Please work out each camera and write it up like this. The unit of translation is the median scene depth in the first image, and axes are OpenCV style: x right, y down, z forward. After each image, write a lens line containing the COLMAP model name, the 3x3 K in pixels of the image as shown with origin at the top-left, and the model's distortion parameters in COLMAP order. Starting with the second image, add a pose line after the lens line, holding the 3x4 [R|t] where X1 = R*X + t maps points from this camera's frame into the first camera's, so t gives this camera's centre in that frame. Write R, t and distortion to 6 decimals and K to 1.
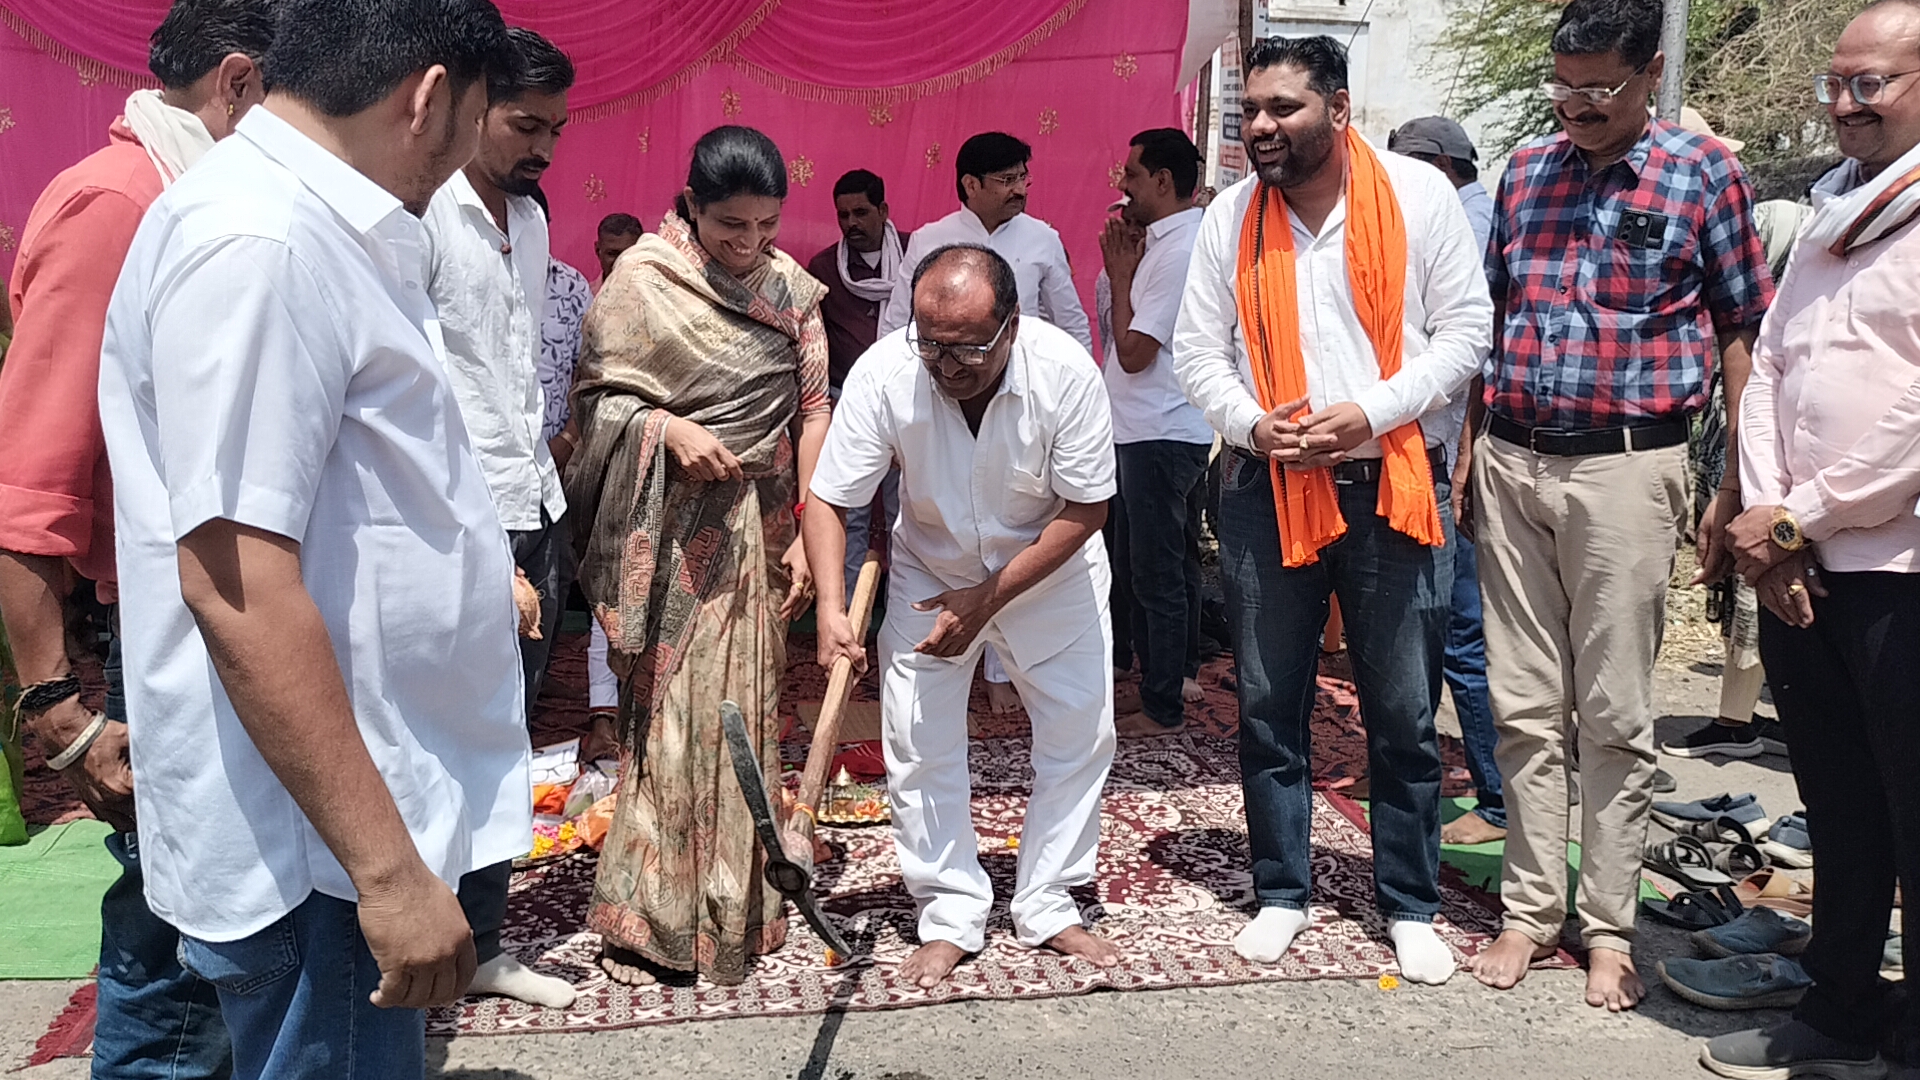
lens RADIAL K [[1699.9, 0, 966.7], [0, 1699.9, 492.8], [0, 0, 1]] dist [0.051350, -0.099589]
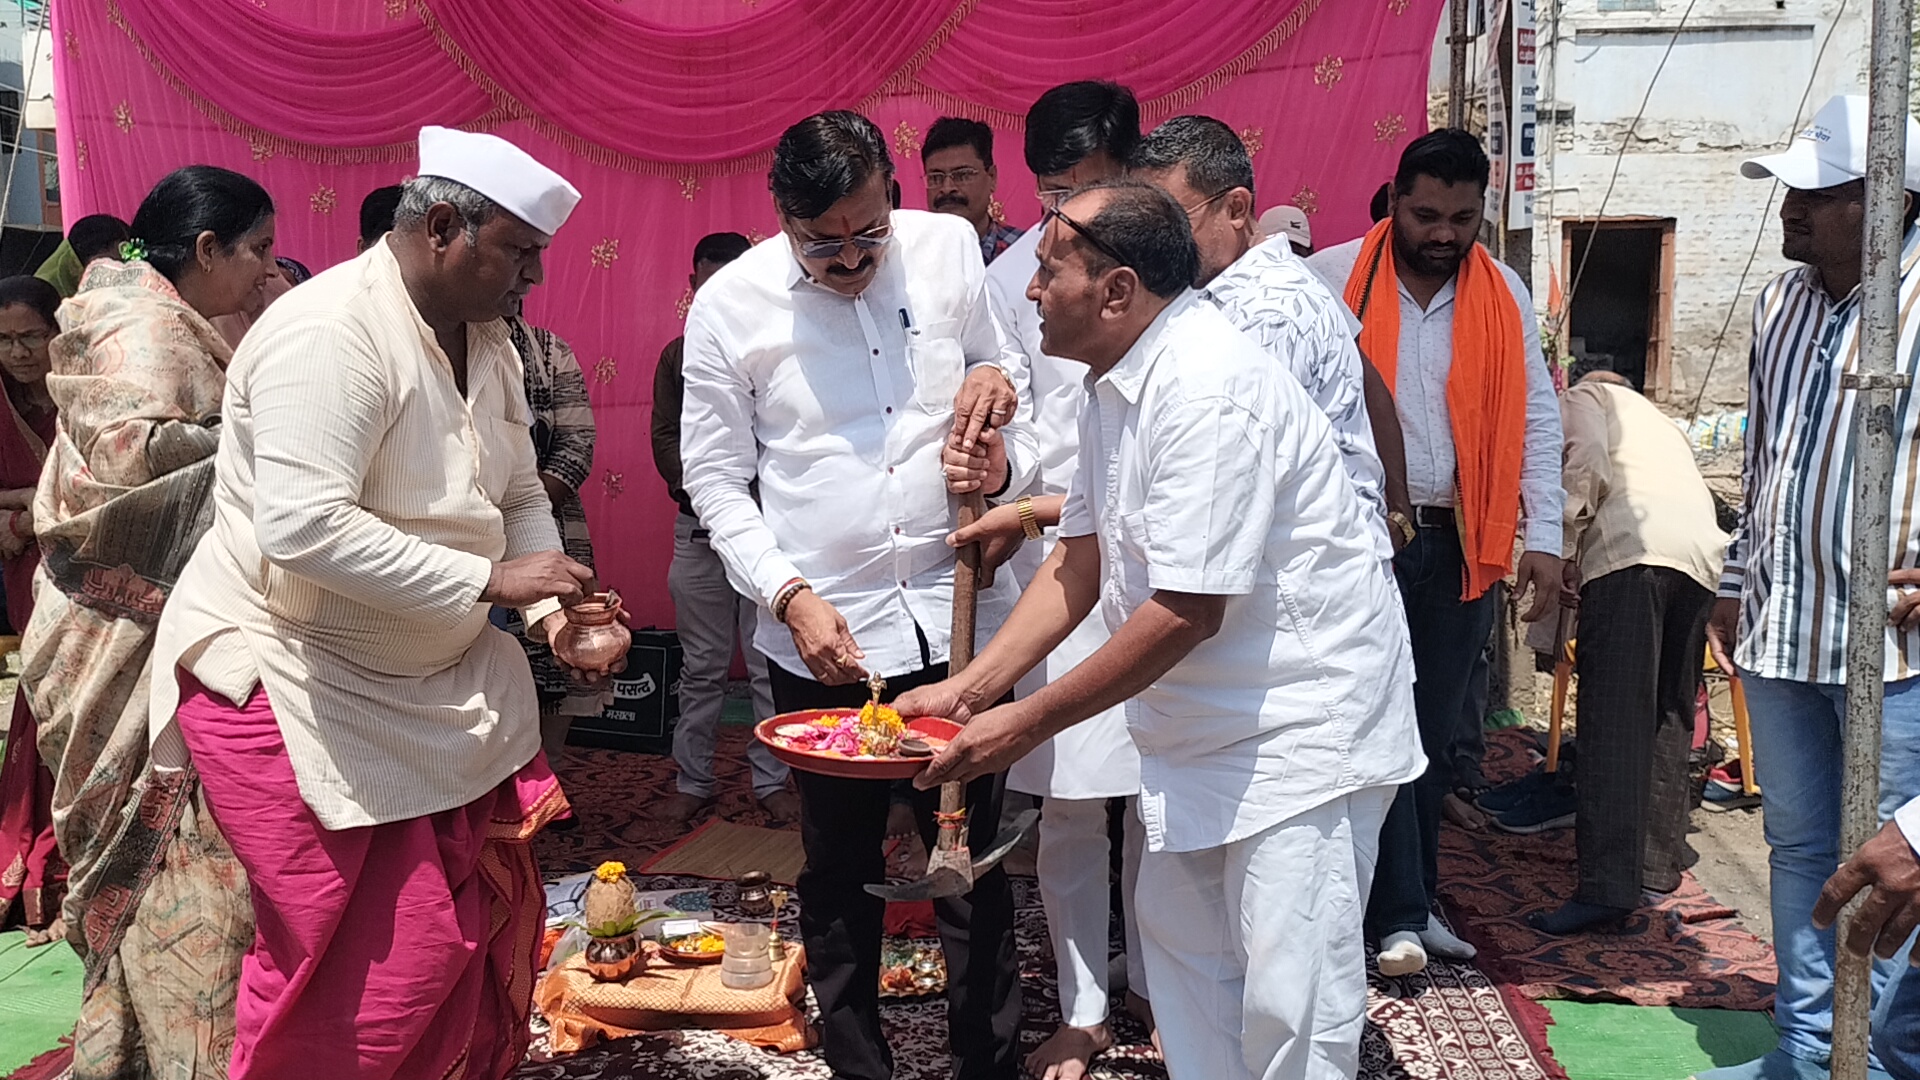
lens RADIAL K [[1699.9, 0, 961.2], [0, 1699.9, 549.3], [0, 0, 1]] dist [0.051350, -0.099589]
pose [[0.970070, 0.007081, -0.242723, 0.069367], [-0.006727, 0.999975, 0.002287, -0.013179], [0.242733, -0.000586, 0.970093, 0.111938]]
